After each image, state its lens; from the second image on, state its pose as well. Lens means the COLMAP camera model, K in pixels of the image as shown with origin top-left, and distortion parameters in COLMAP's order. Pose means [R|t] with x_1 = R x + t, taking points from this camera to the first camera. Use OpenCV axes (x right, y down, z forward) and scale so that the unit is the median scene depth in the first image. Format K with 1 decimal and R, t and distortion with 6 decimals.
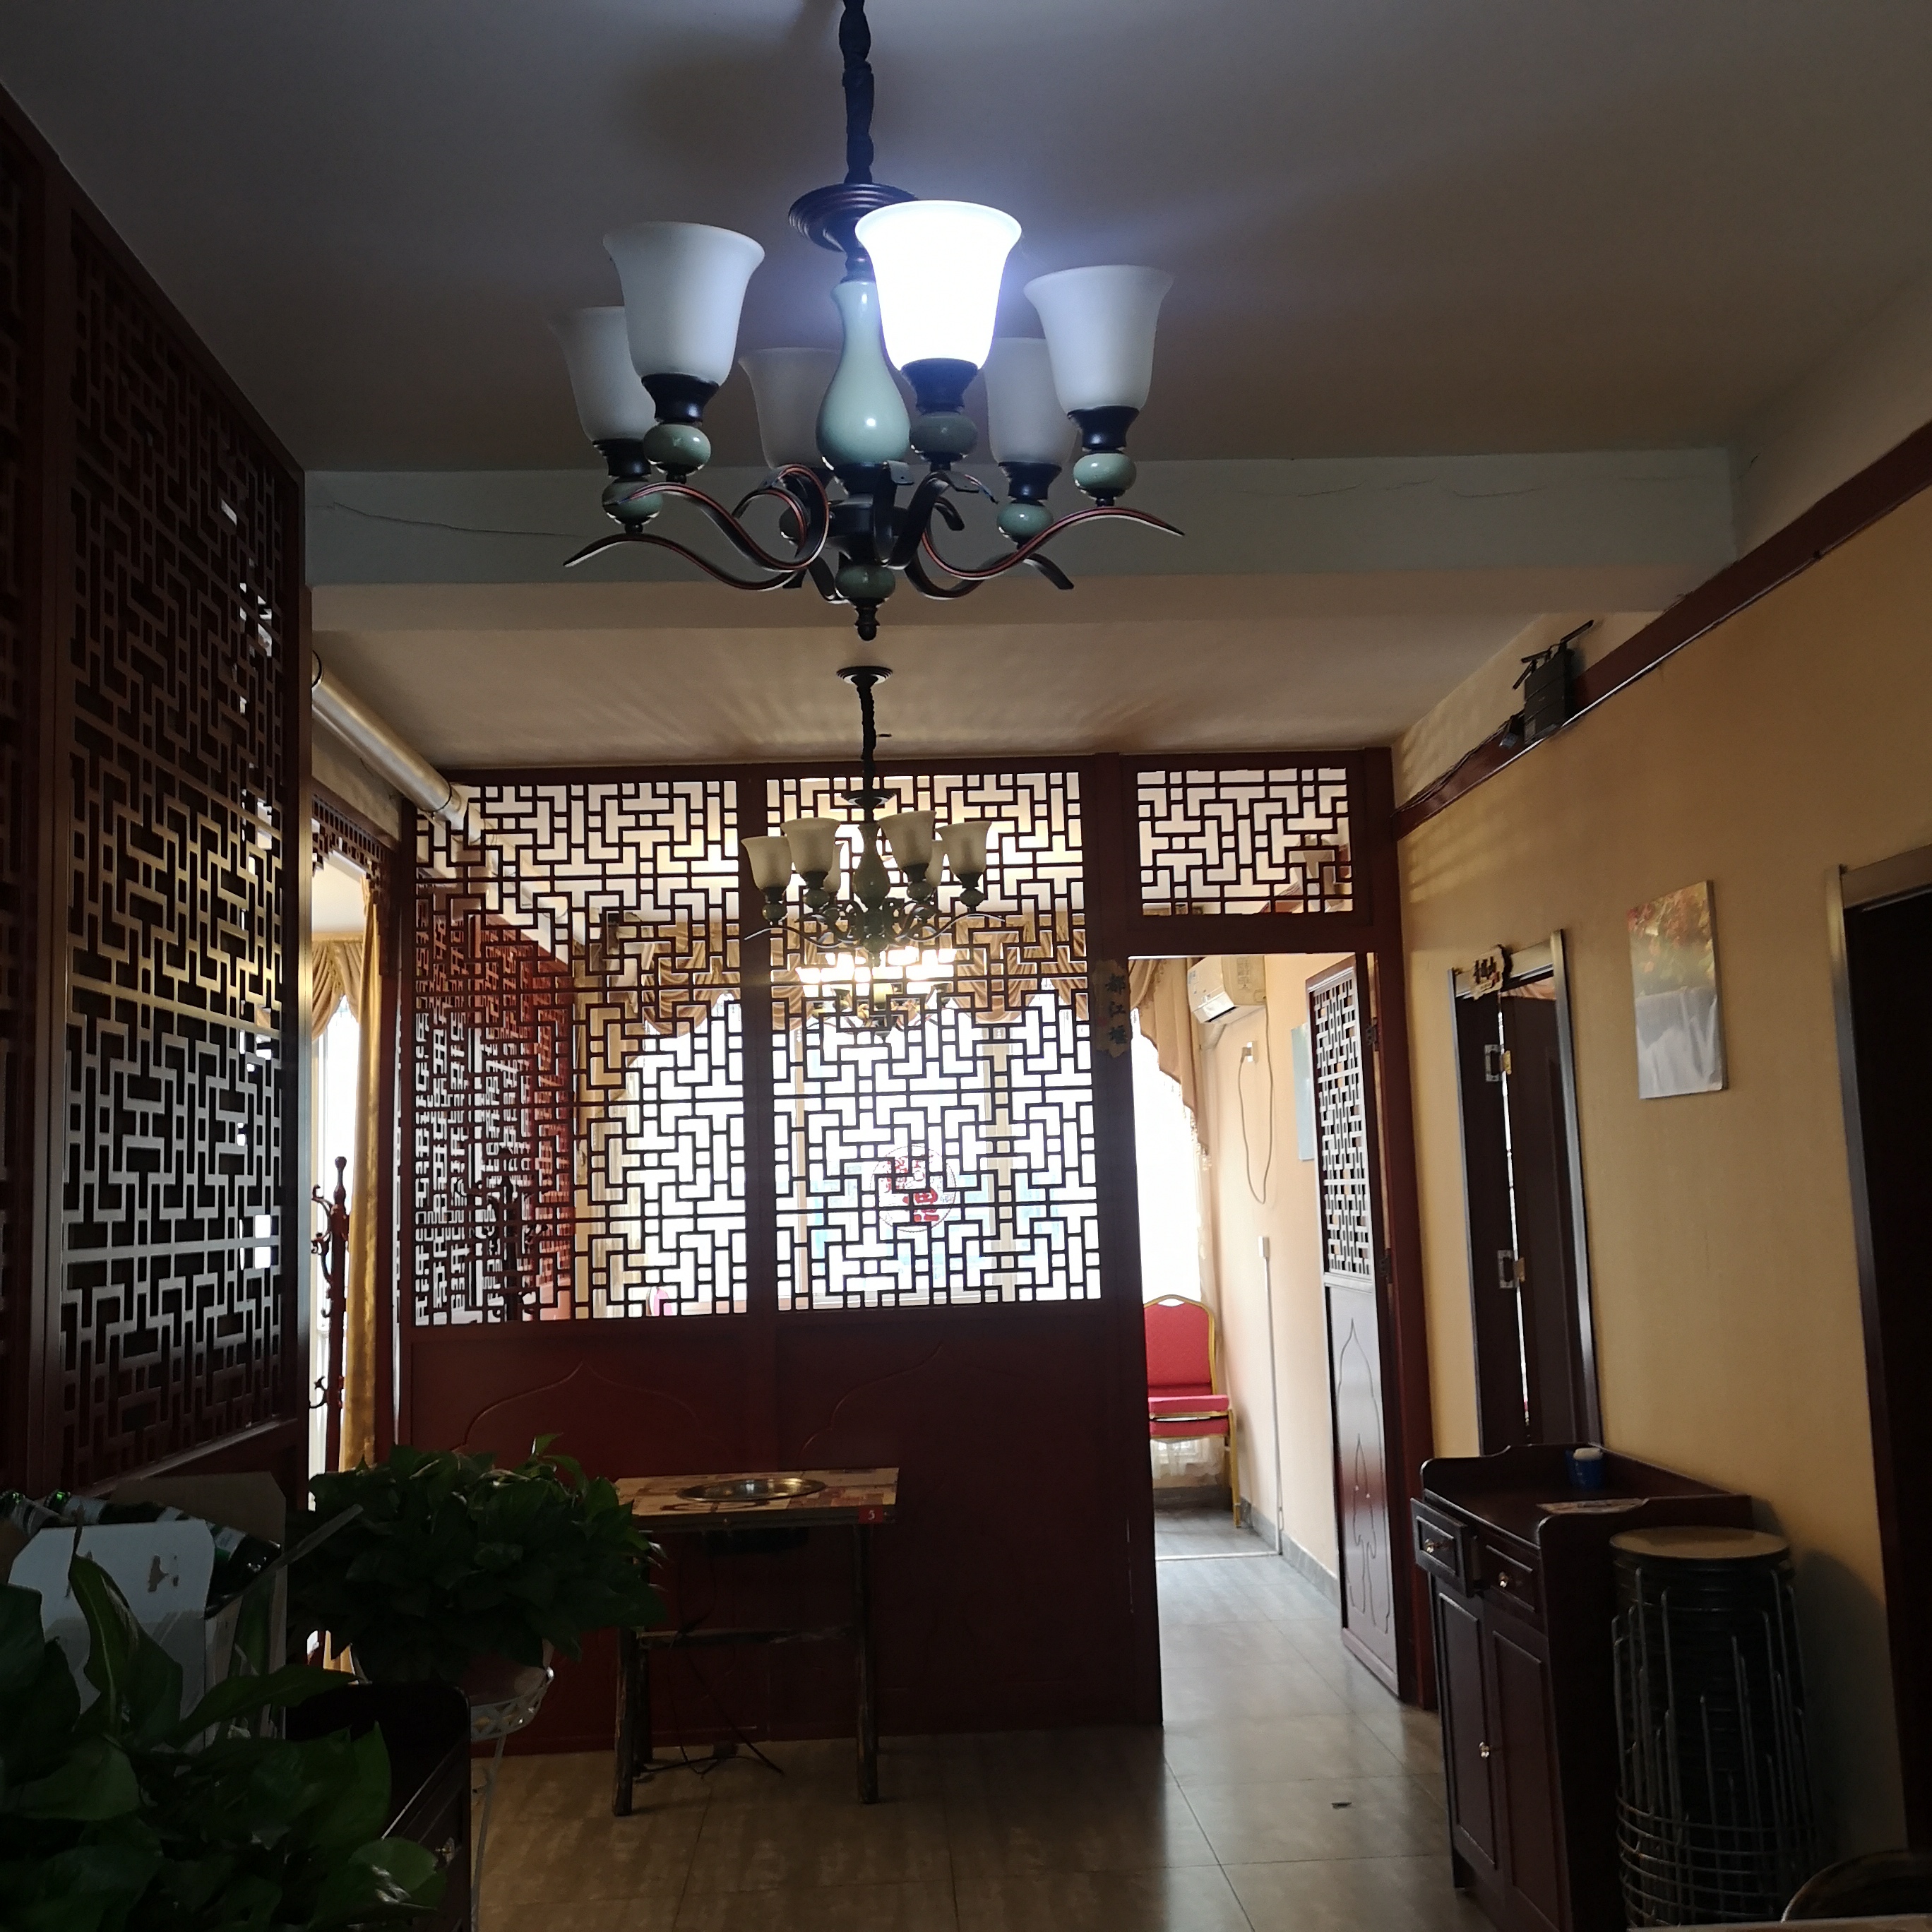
lens RADIAL K [[1967.7, 0, 966.0], [0, 1967.7, 966.0], [0, 0, 1]] dist [0.039257, -0.023694]
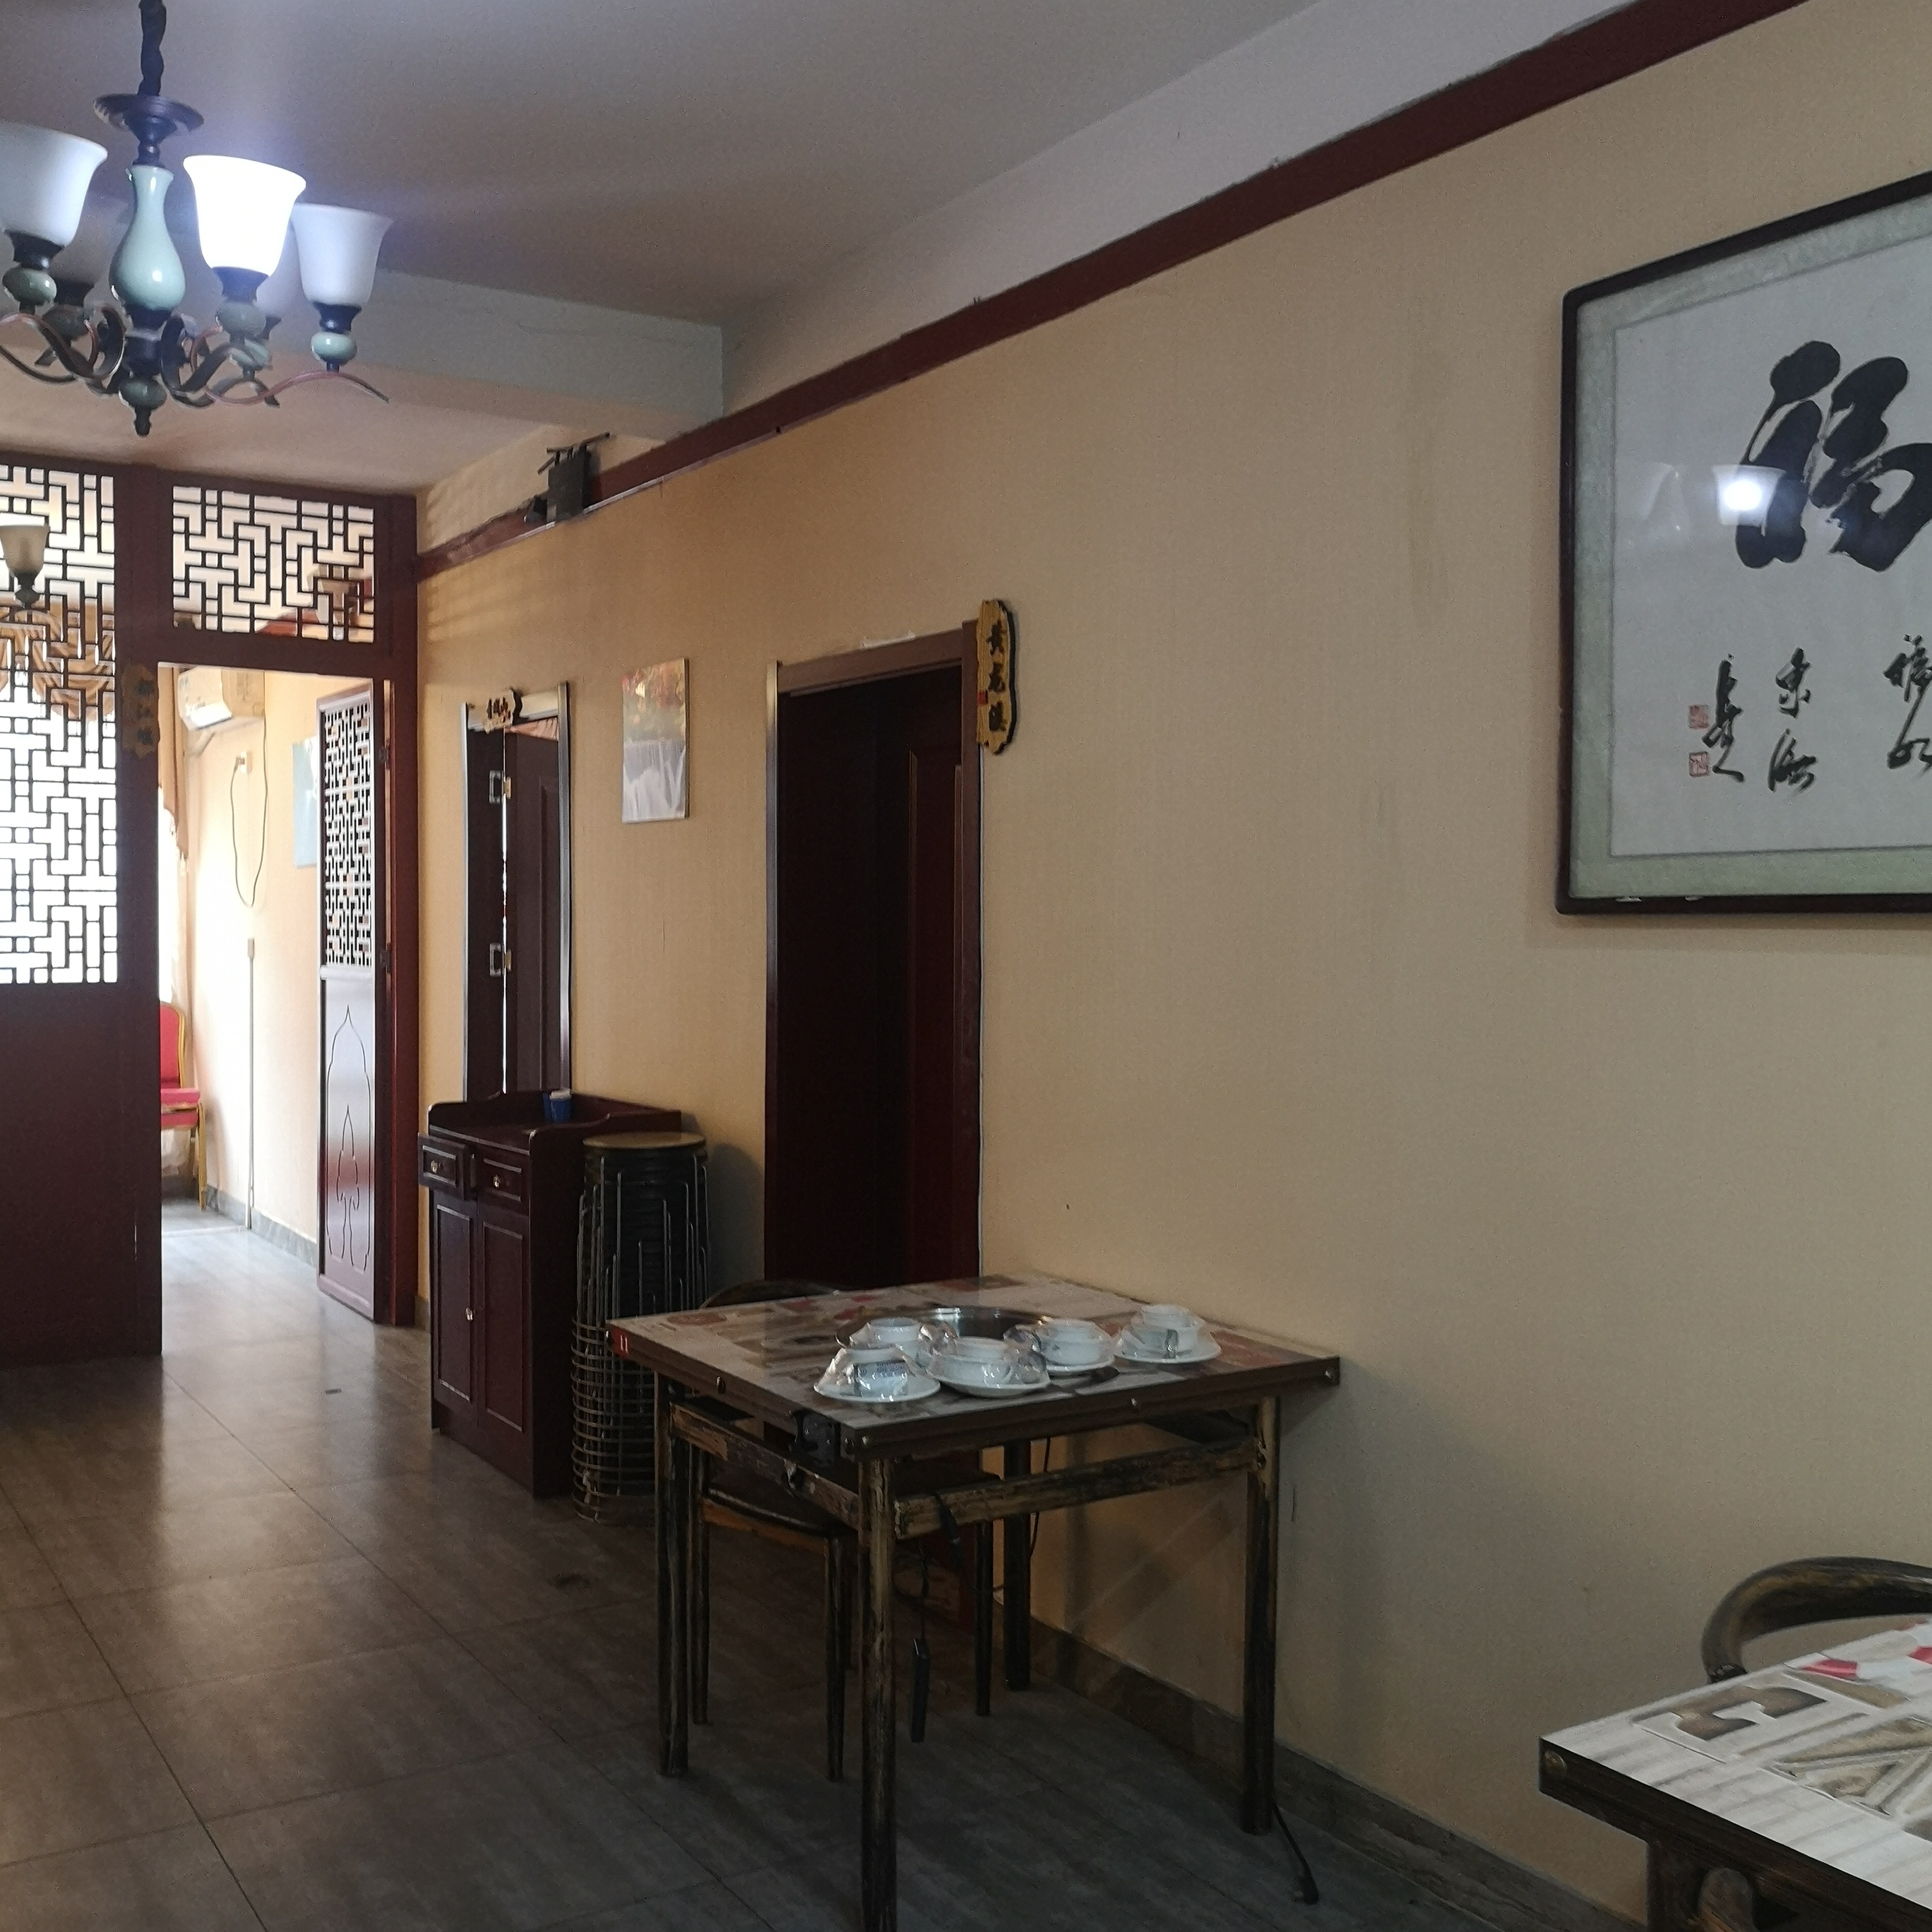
lens RADIAL K [[2053.1, 0, 966.0], [0, 2053.1, 966.0], [0, 0, 1]] dist [0.137672, -0.271759]
pose [[0.867210, 0.024907, 0.497320, -0.095355], [-0.090513, 0.989994, 0.108254, -0.004097], [-0.489648, -0.138893, 0.860787, -0.204654]]
